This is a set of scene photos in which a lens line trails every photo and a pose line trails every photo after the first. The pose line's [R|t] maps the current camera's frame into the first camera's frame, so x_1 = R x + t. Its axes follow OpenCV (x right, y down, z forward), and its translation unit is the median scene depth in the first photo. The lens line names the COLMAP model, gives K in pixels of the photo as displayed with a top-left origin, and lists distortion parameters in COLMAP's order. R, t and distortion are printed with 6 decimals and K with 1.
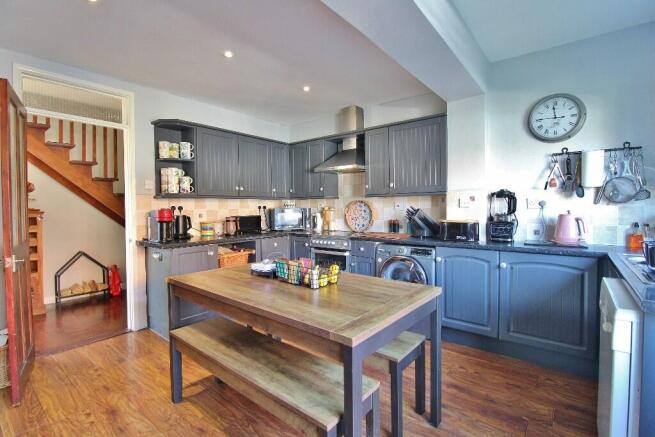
lens RADIAL K [[306.5, 0, 328.4], [0, 306.5, 216.7], [0, 0, 1]] dist [-0.019095, -0.005966]
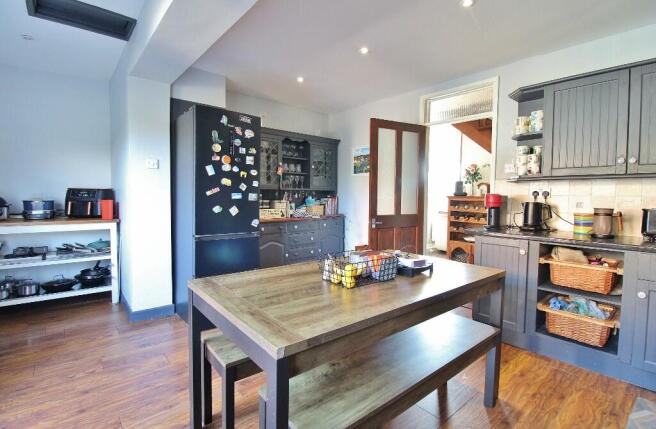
lens RADIAL K [[313.1, 0, 329.2], [0, 313.1, 211.1], [0, 0, 1]] dist [-0.020614, -0.000427]
pose [[-0.181137, 0.054094, -0.981969, 0.808151], [-0.039480, 0.997281, 0.062220, -0.020477], [0.982665, 0.050038, -0.178509, 1.123056]]
